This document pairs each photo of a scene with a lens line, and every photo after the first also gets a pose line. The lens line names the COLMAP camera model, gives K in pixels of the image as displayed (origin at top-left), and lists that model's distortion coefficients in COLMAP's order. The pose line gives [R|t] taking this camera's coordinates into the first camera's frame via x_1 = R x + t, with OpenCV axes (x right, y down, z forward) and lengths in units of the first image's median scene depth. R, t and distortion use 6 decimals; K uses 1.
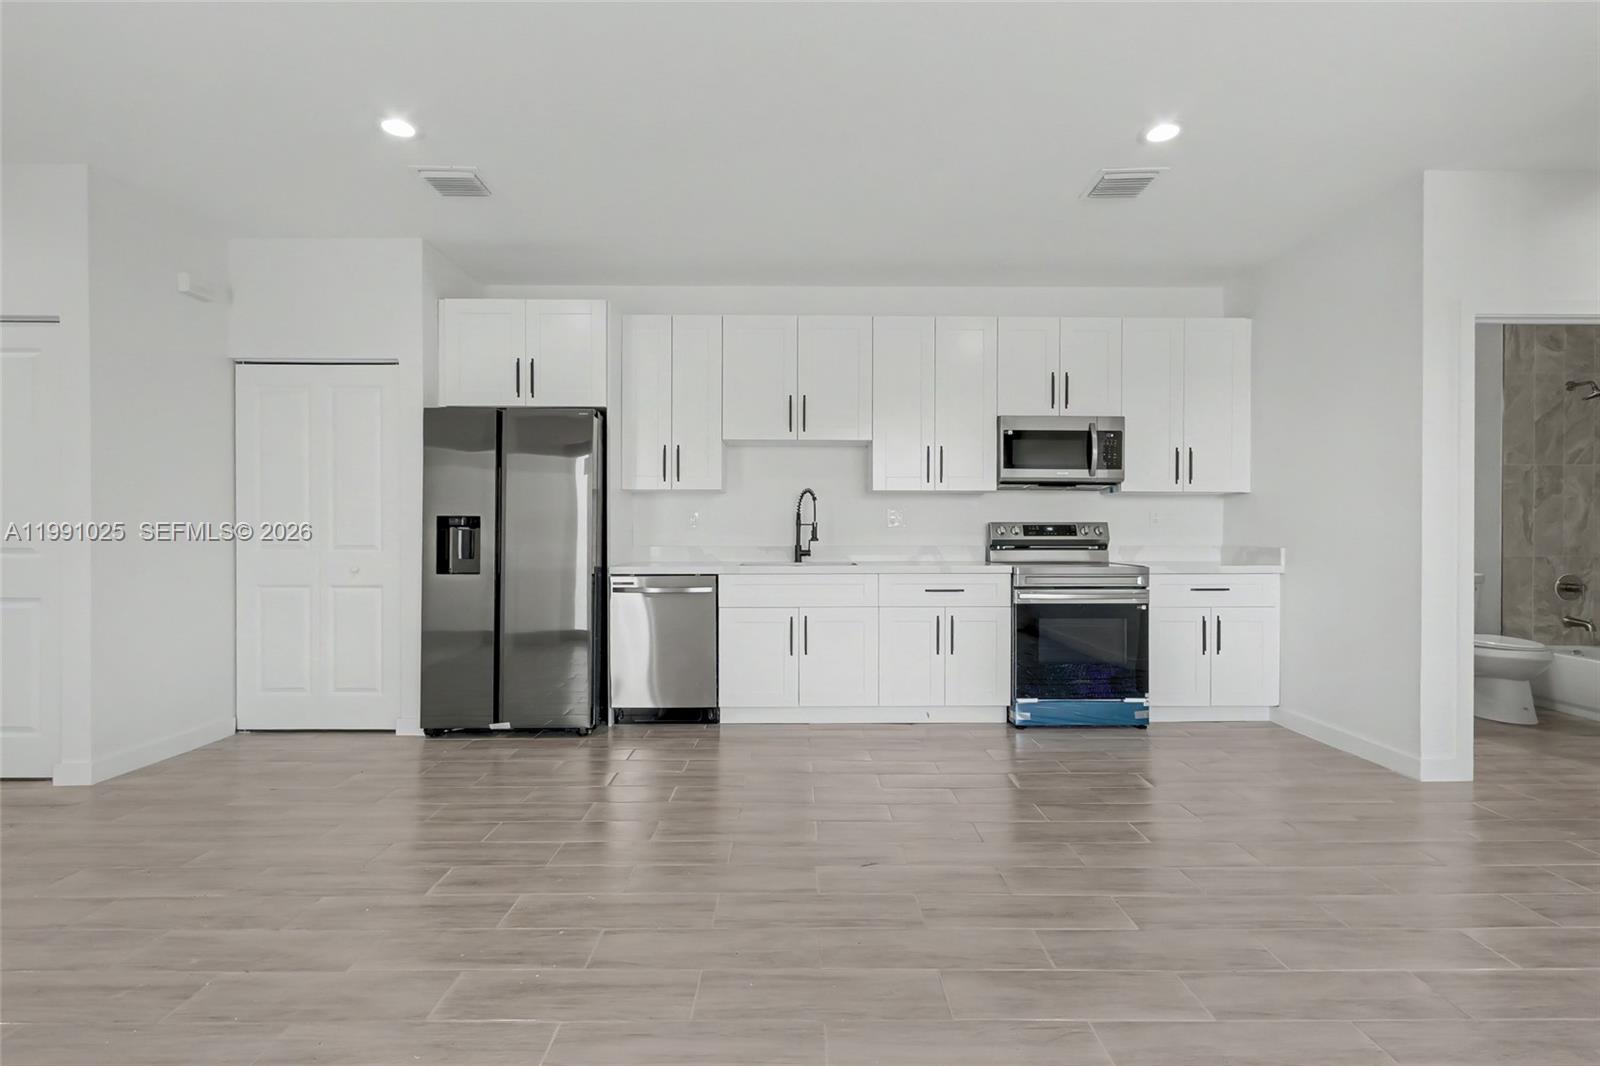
lens RADIAL K [[767.5, 0, 800.0], [0, 767.5, 533.0], [0, 0, 1]] dist [0.001580, -0.000085]
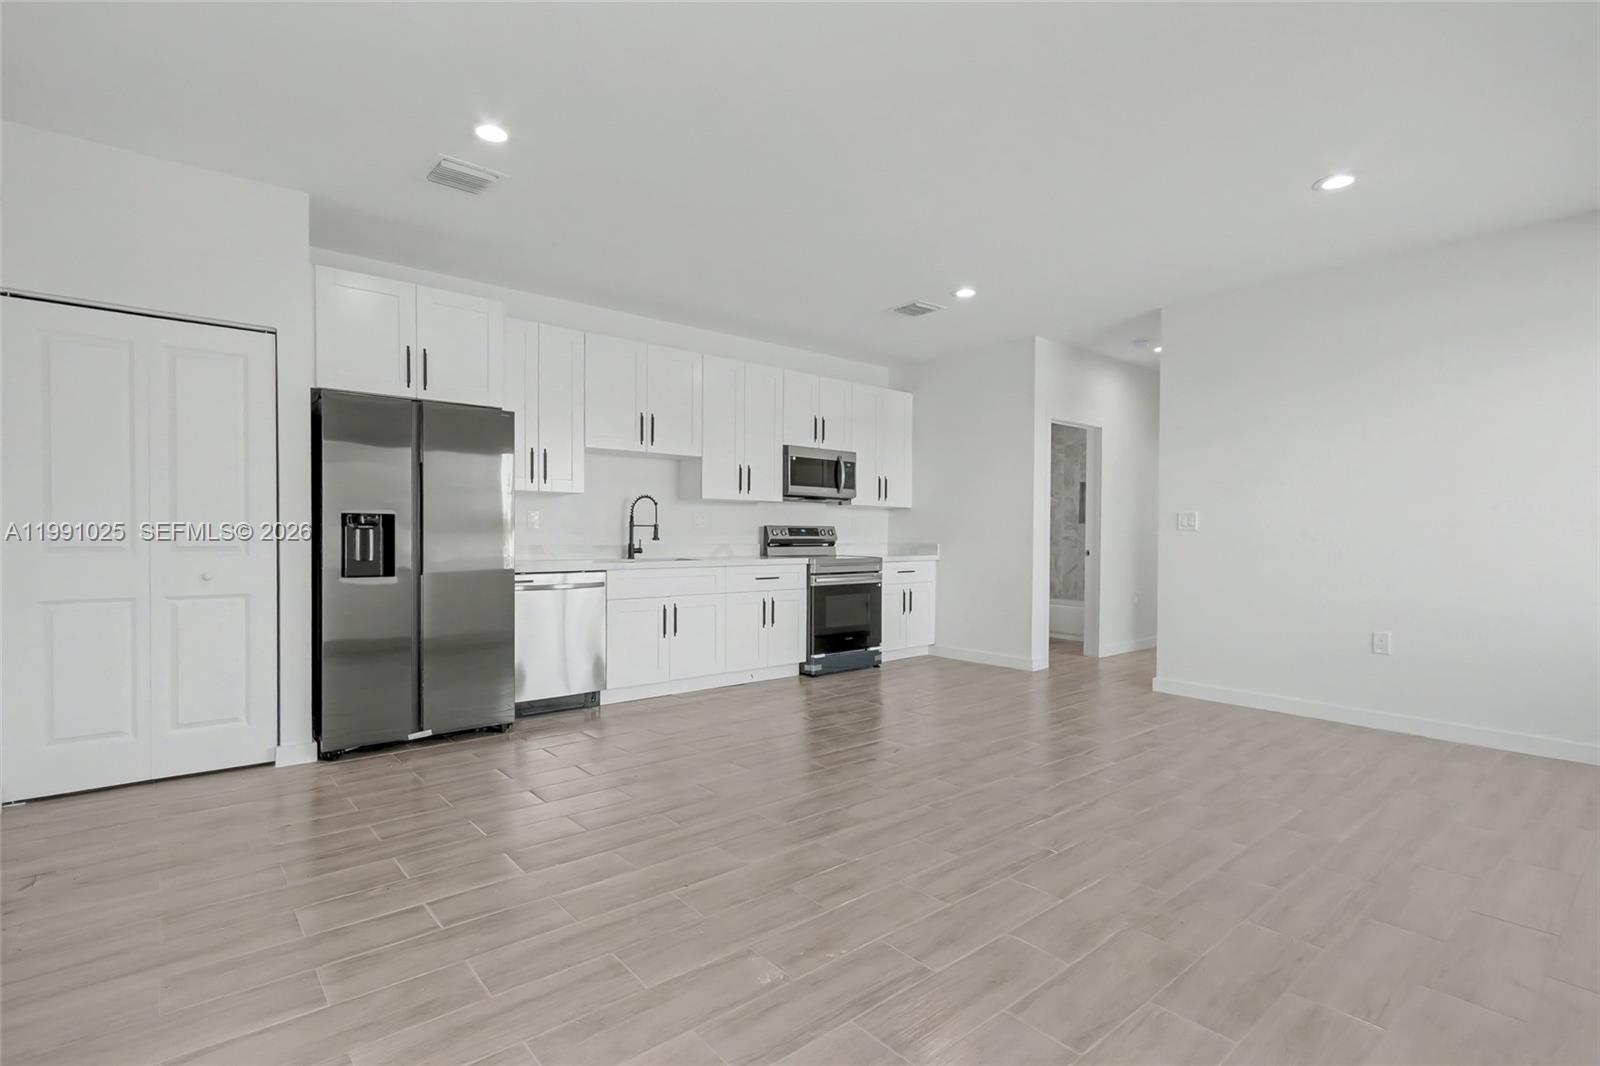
lens RADIAL K [[768.4, 0, 798.3], [0, 768.4, 538.1], [0, 0, 1]] dist [0.001750, 0.000185]
pose [[0.767784, 0.000107, 0.640708, -0.595113], [-0.005845, 0.999960, 0.006837, -0.001953], [-0.640682, -0.008994, 0.767754, -0.029852]]
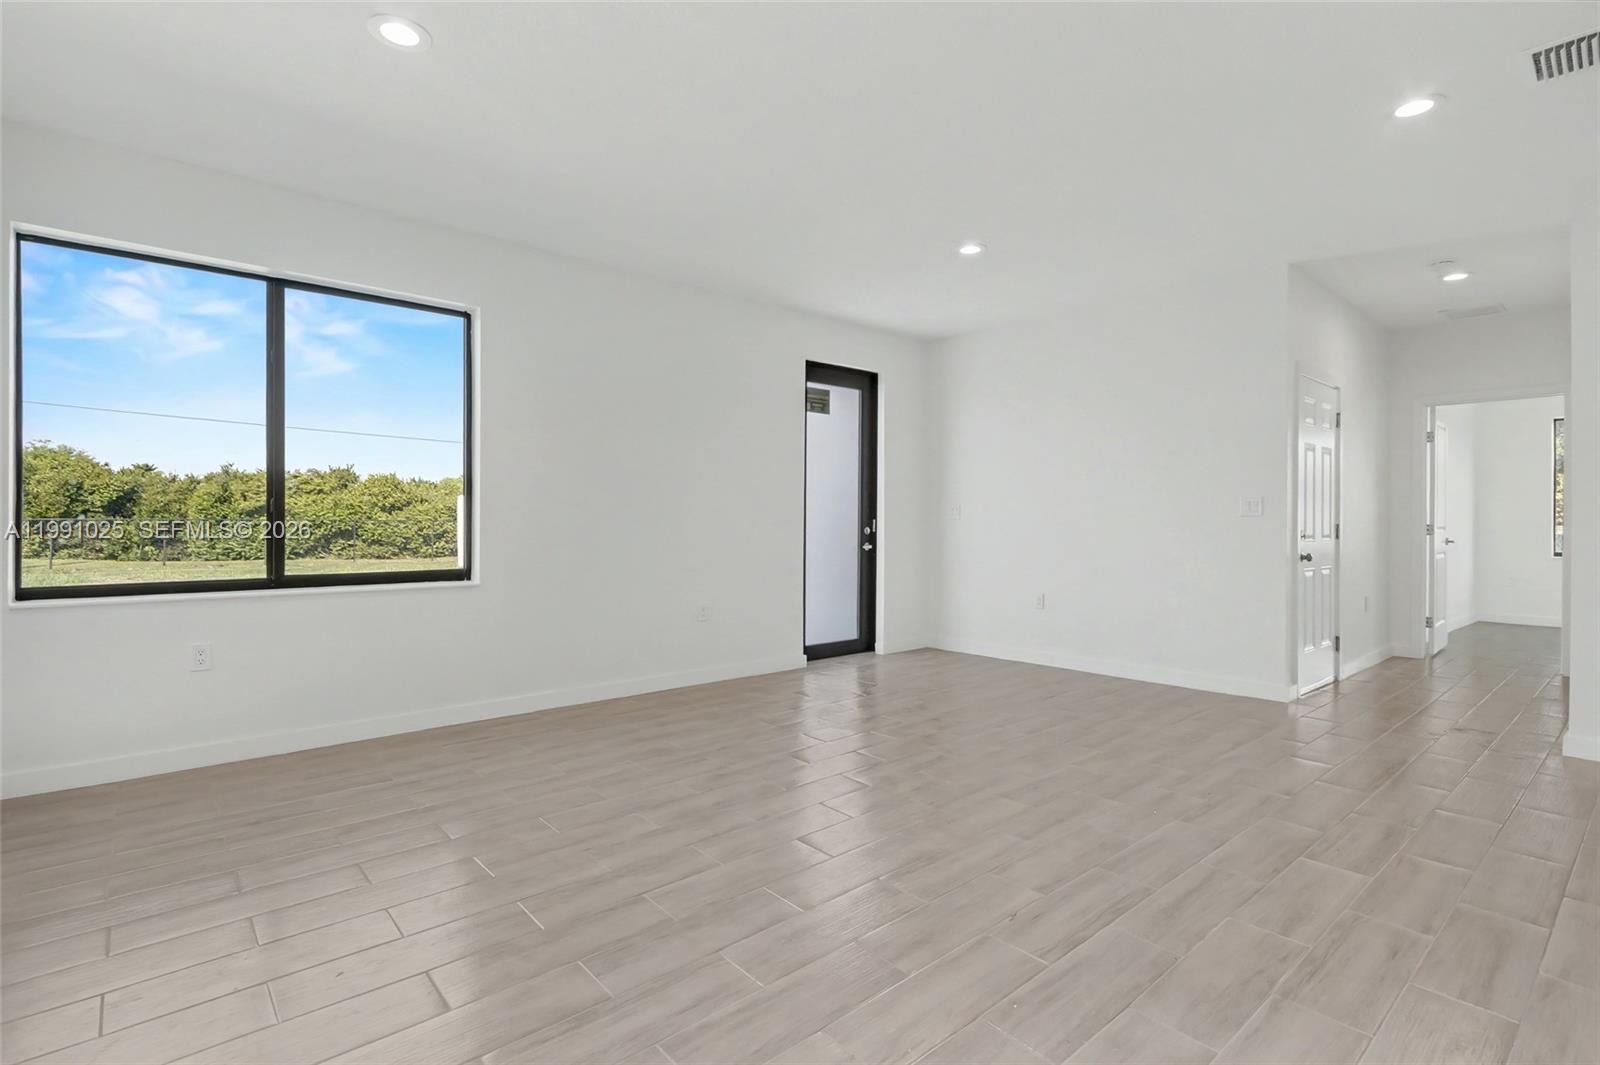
lens RADIAL K [[771.6, 0, 822.7], [0, 771.6, 516.6], [0, 0, 1]] dist [0.026132, -0.000118]
pose [[-0.737117, -0.005494, -0.675743, 0.470832], [-0.003796, 0.999985, -0.003990, -0.004070], [0.675754, -0.000376, -0.737127, 0.845978]]
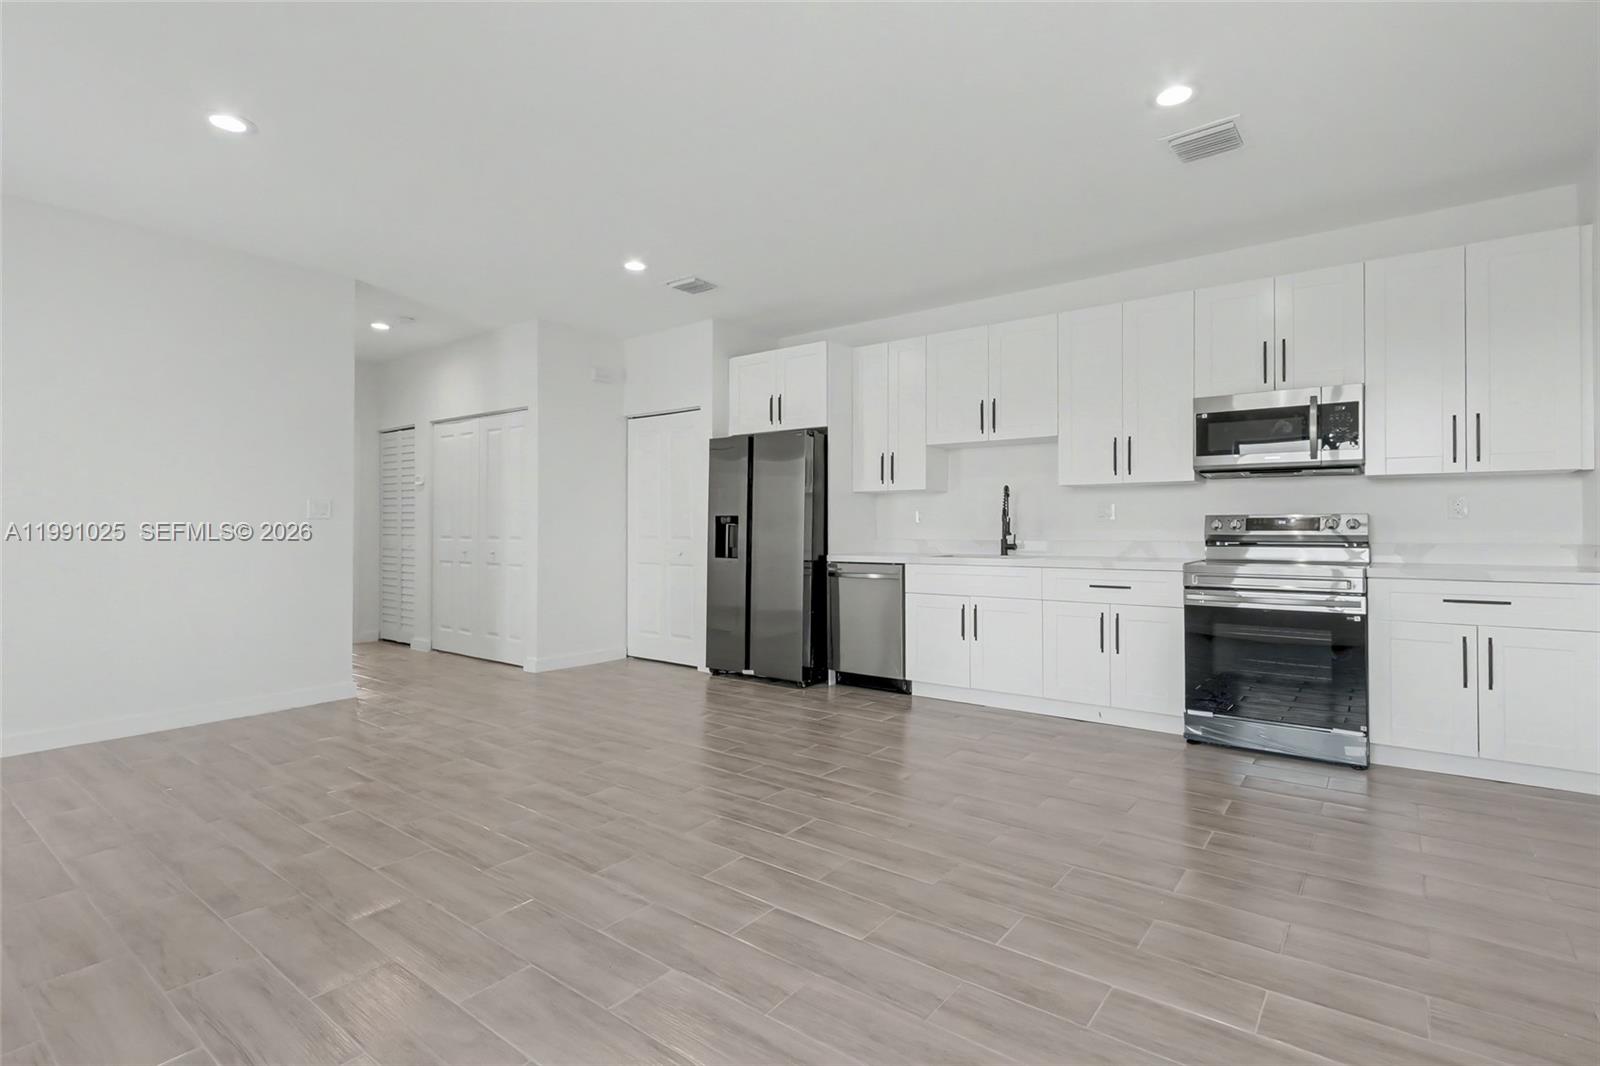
lens RADIAL K [[762.1, 0, 802.6], [0, 762.1, 511.6], [0, 0, 1]] dist [0.003164, -0.000014]
pose [[0.791325, -0.014269, -0.611230, 0.462891], [0.000882, 0.999753, -0.022197, 0.000942], [0.611396, 0.017026, 0.791142, 0.002144]]
